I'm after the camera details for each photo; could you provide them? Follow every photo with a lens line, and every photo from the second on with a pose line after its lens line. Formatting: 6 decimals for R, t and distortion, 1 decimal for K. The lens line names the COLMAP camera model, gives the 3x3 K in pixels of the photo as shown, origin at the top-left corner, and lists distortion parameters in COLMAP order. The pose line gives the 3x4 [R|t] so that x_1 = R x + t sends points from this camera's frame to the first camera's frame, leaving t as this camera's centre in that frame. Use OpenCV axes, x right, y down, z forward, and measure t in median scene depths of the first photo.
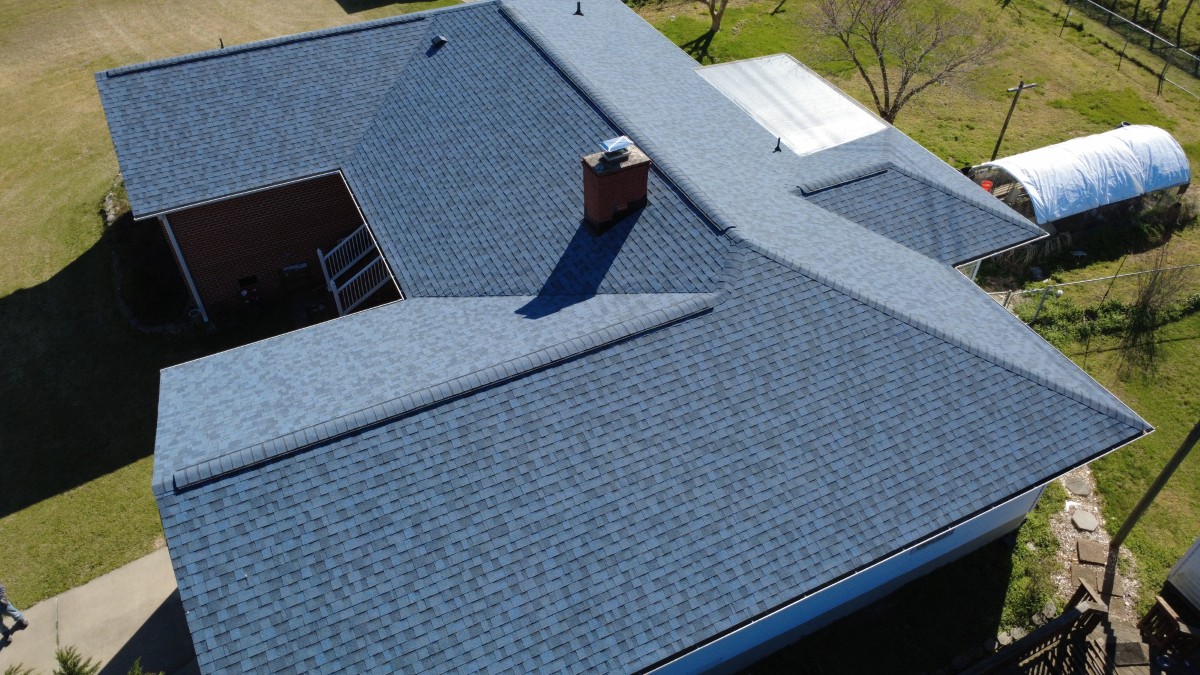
lens RADIAL K [[872.1, 0, 600.0], [0, 872.1, 337.5], [0, 0, 1]] dist [-0.000531, -0.004485]
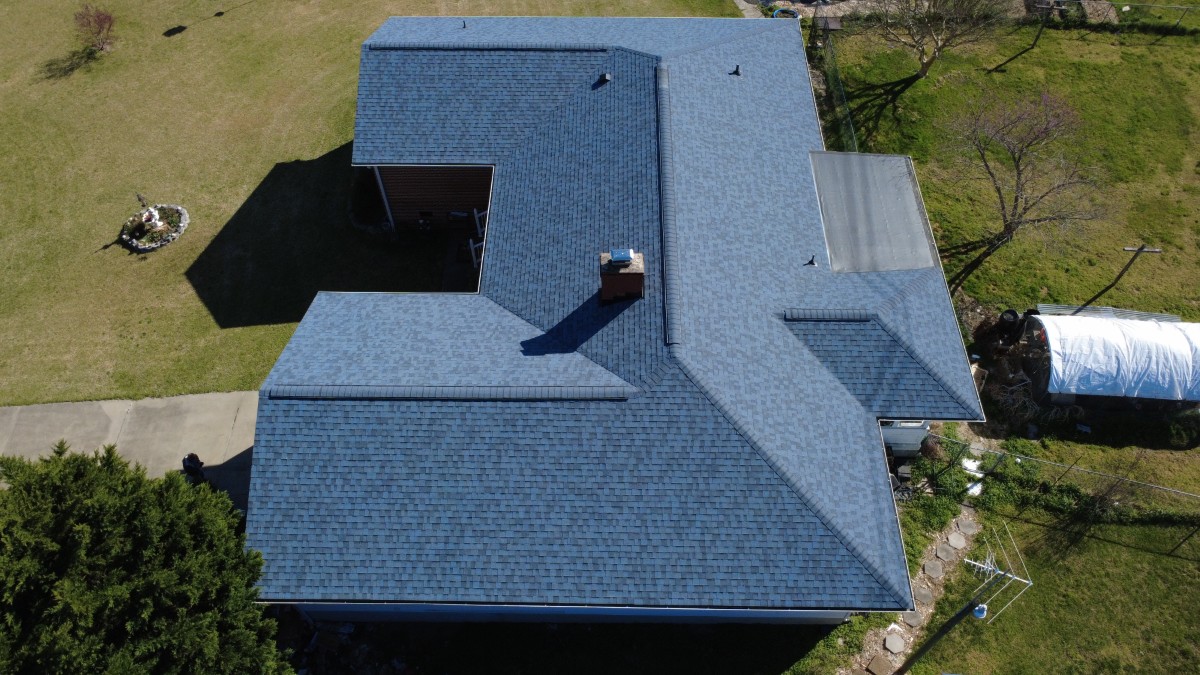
lens RADIAL K [[872.1, 0, 600.0], [0, 872.1, 337.5], [0, 0, 1]] dist [-0.000531, -0.004485]
pose [[0.890167, 0.362270, -0.276338, 0.368552], [-0.303175, 0.923682, 0.234298, -0.368156], [0.340128, -0.124785, 0.932063, -0.267191]]
